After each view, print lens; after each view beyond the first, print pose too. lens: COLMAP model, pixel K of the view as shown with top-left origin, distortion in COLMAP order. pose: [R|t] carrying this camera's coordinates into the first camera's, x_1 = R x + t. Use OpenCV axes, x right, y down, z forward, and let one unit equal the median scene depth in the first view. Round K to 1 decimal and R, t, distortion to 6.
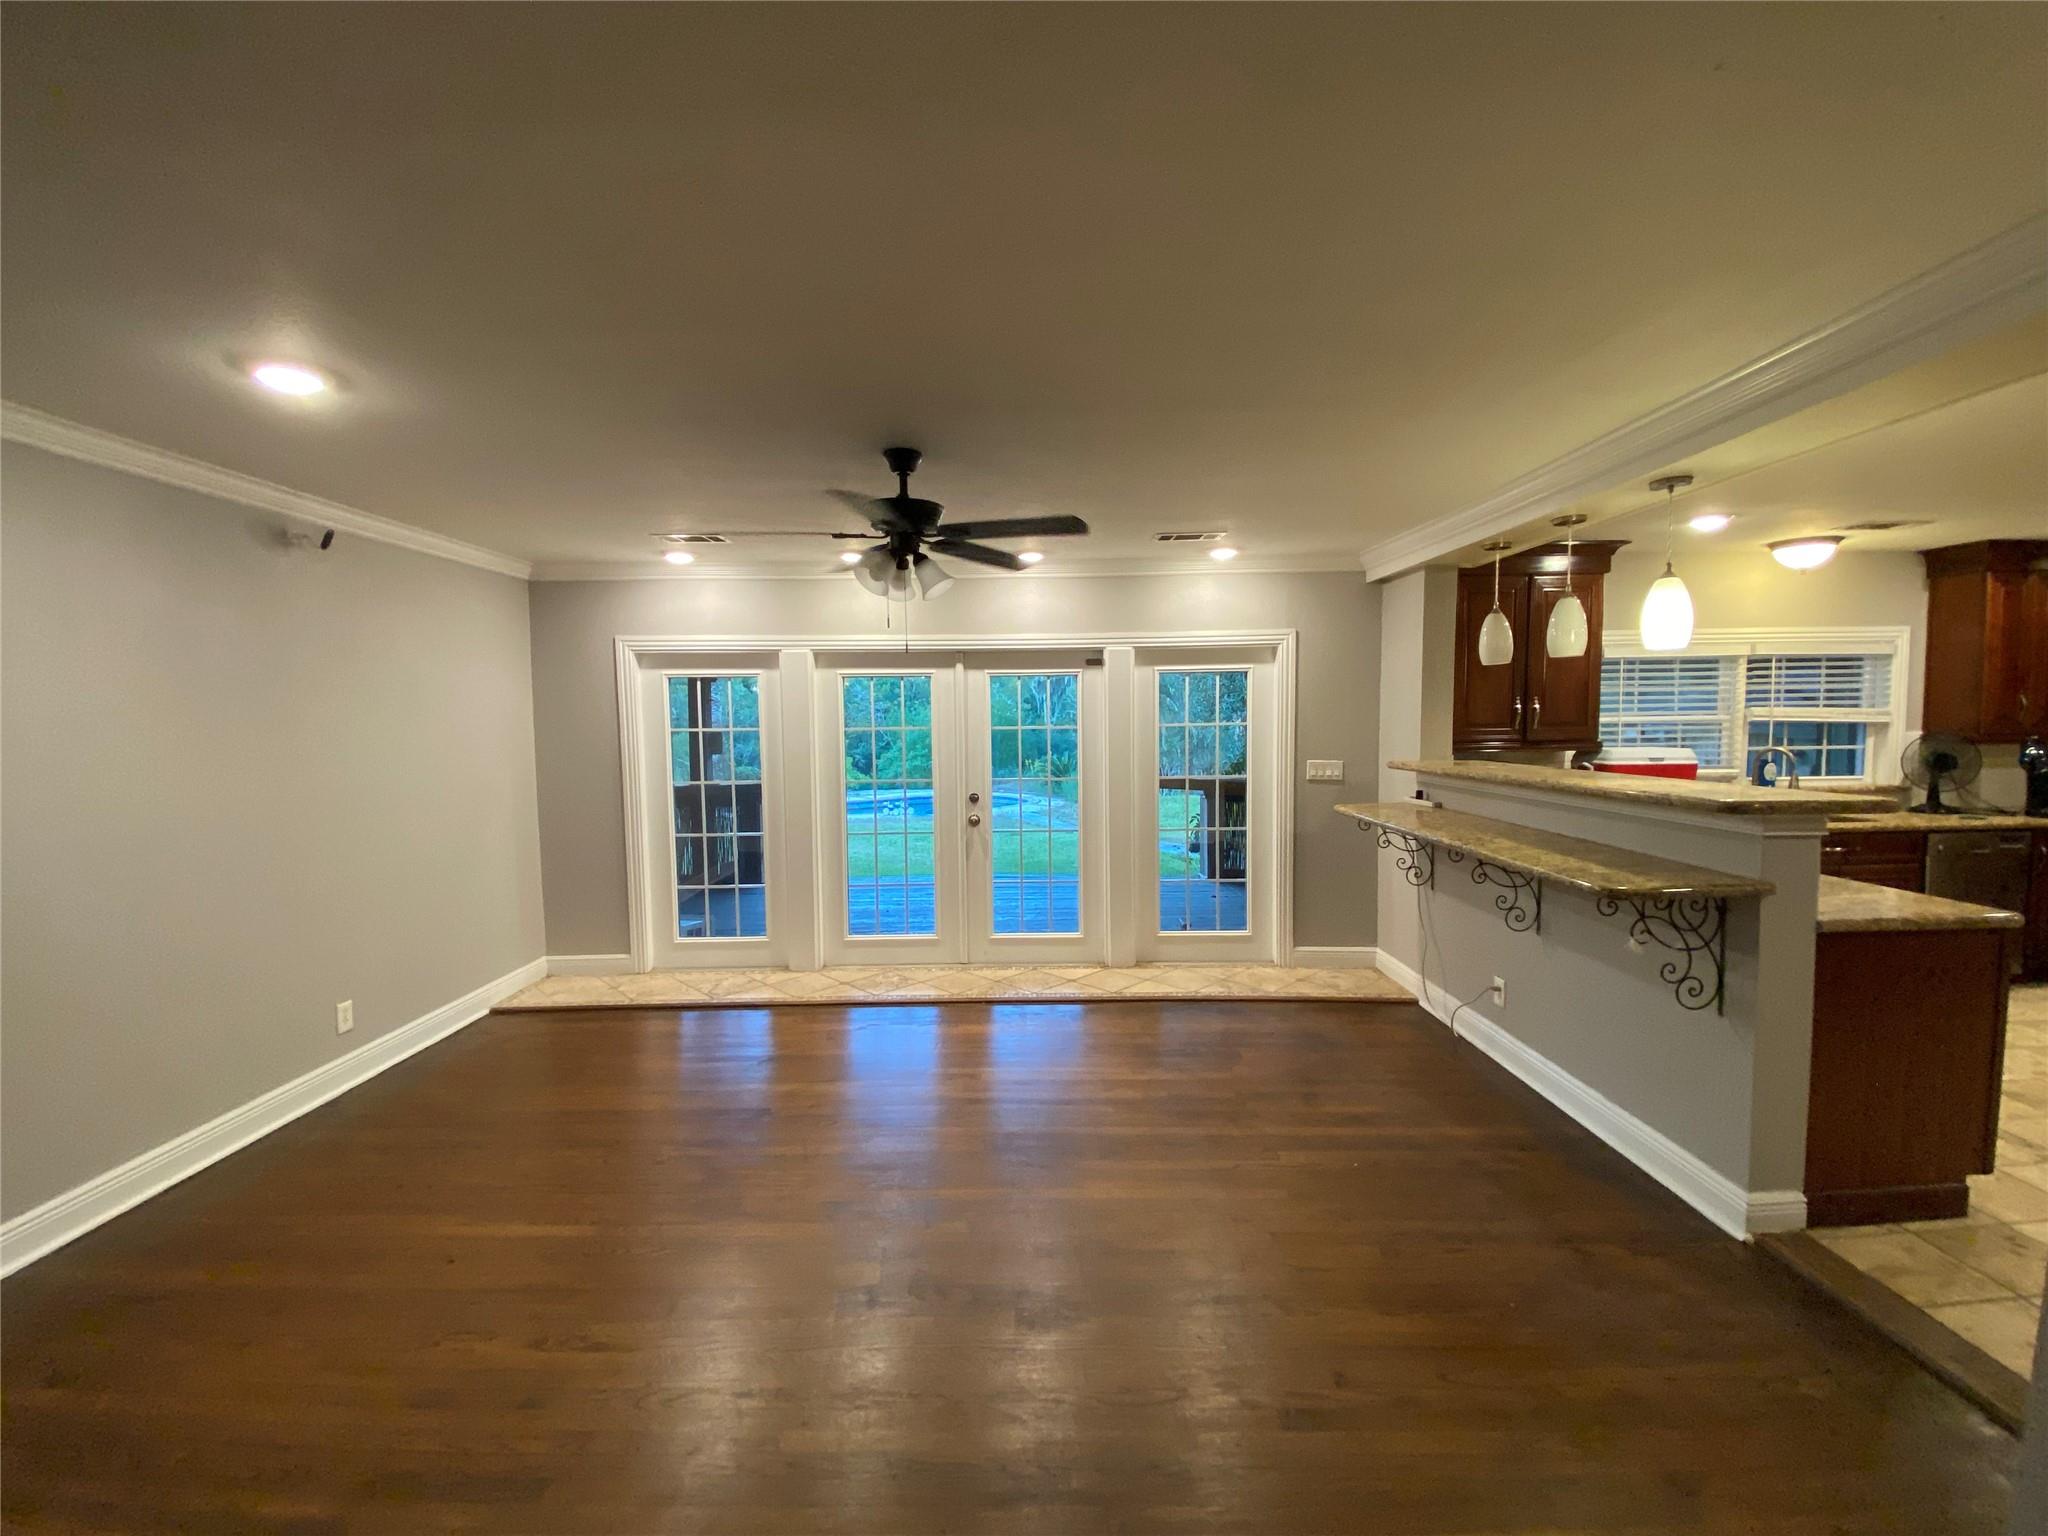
lens RADIAL K [[821.4, 0, 1040.4], [0, 821.4, 763.6], [0, 0, 1]] dist [-0.010126, -0.003339]
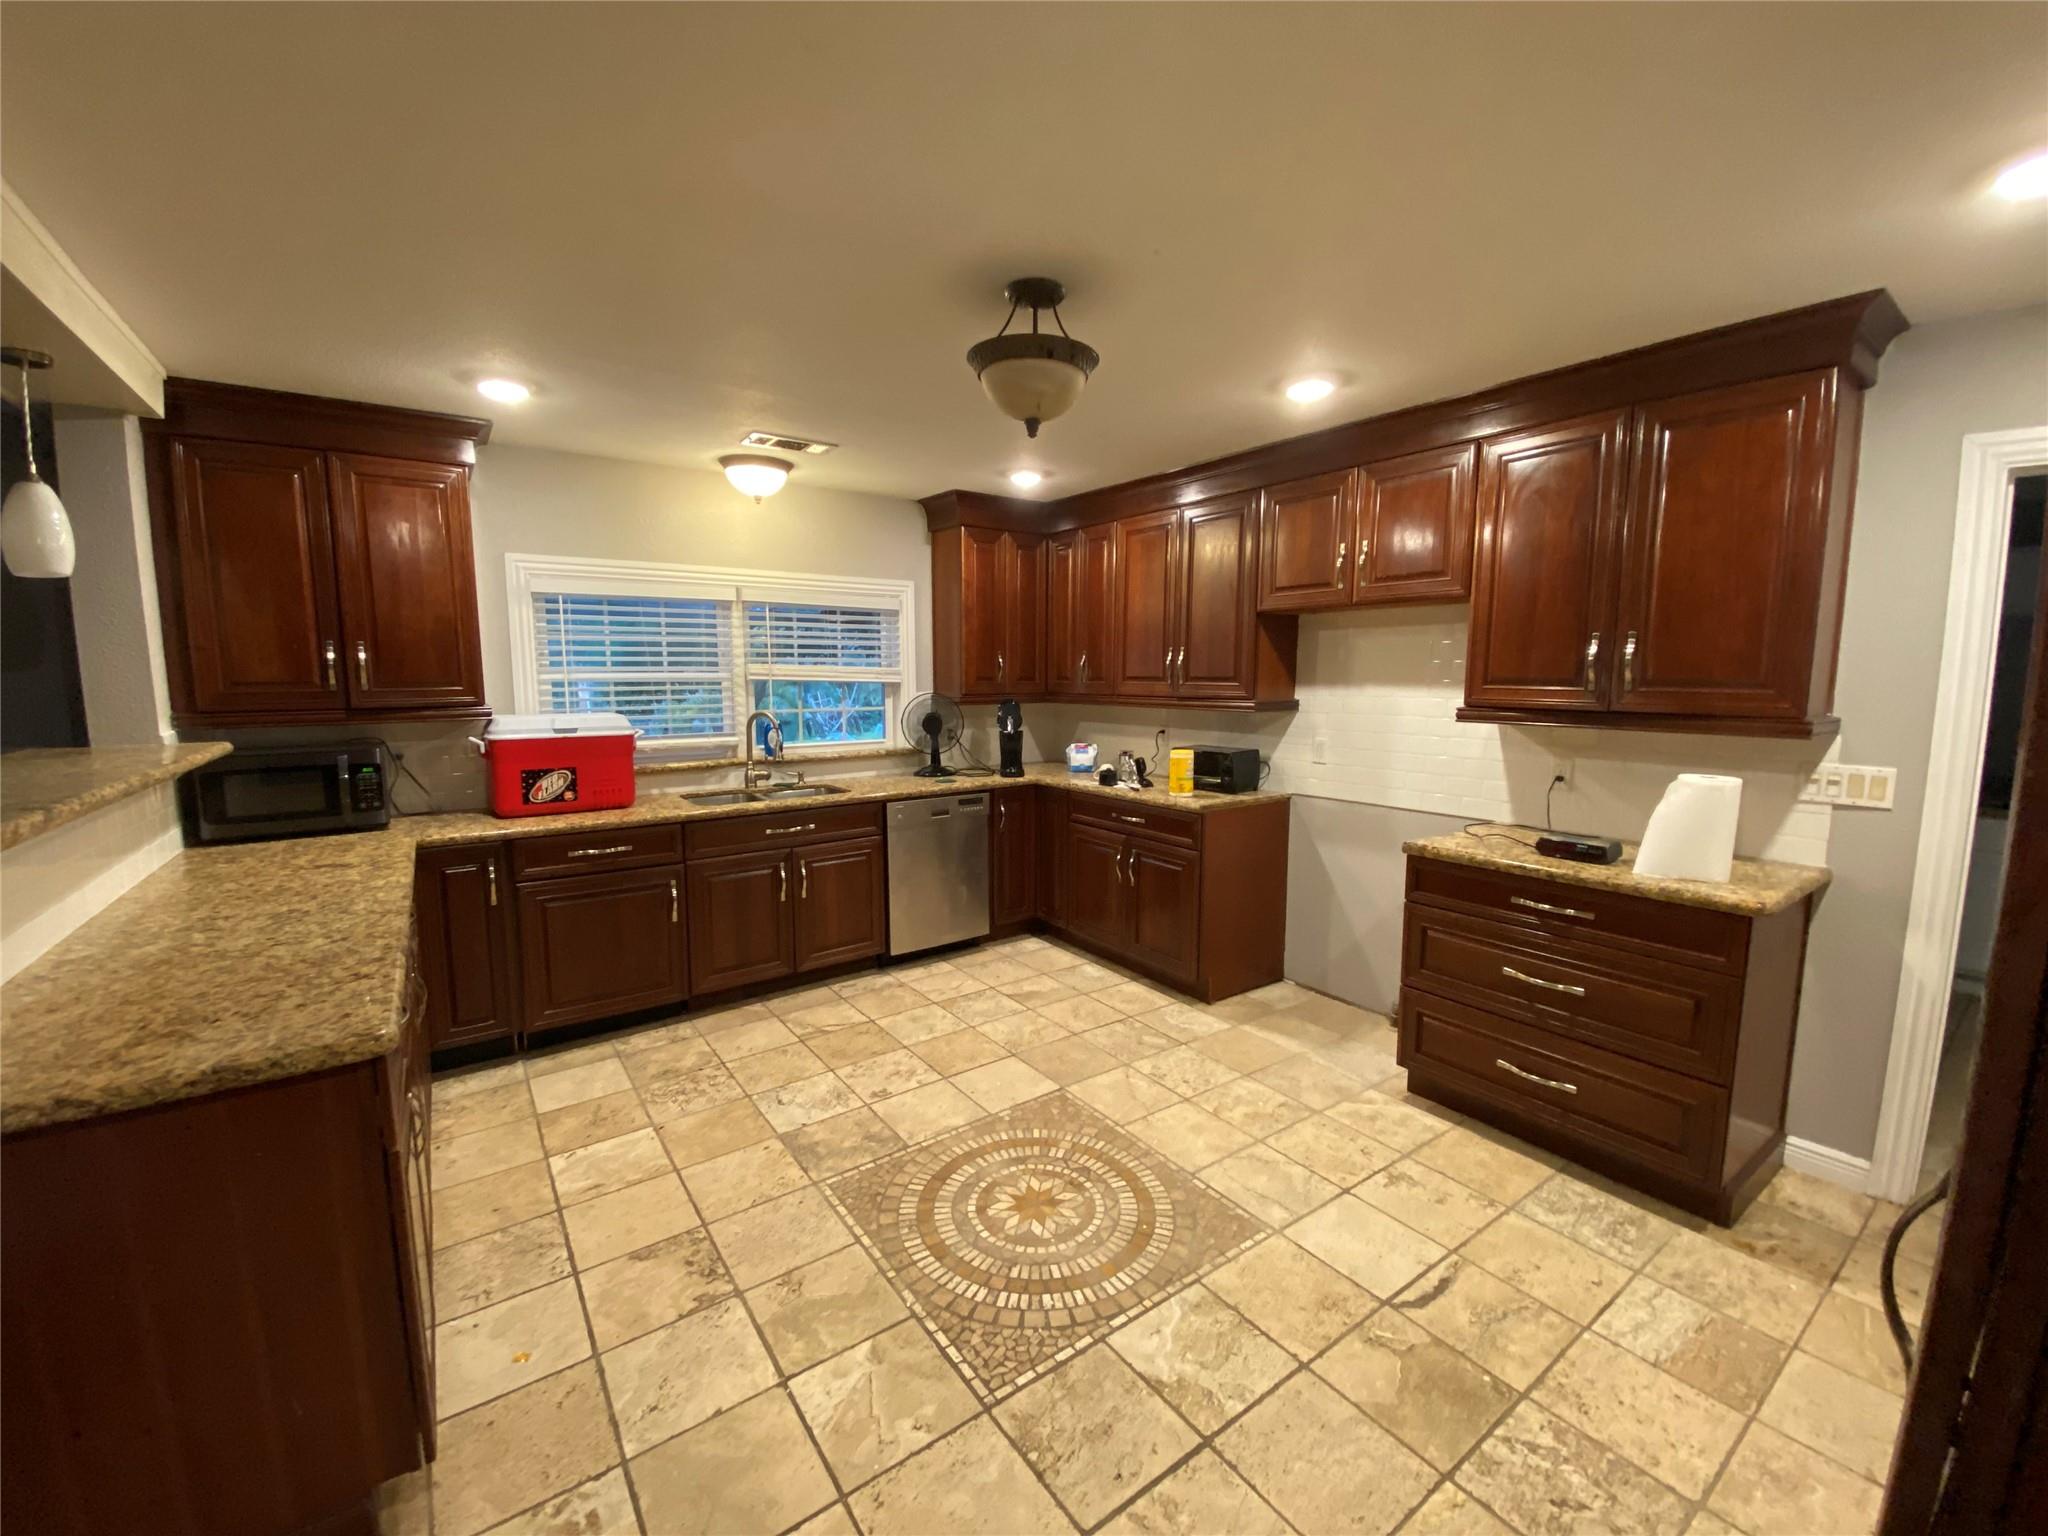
lens RADIAL K [[821.4, 0, 1019.8], [0, 821.4, 773.2], [0, 0, 1]] dist [-0.010126, -0.003339]
pose [[0.815553, -0.055666, 0.575998, 0.608880], [0.010910, 0.996665, 0.080873, -0.021055], [-0.578579, -0.059672, 0.813441, 0.127129]]
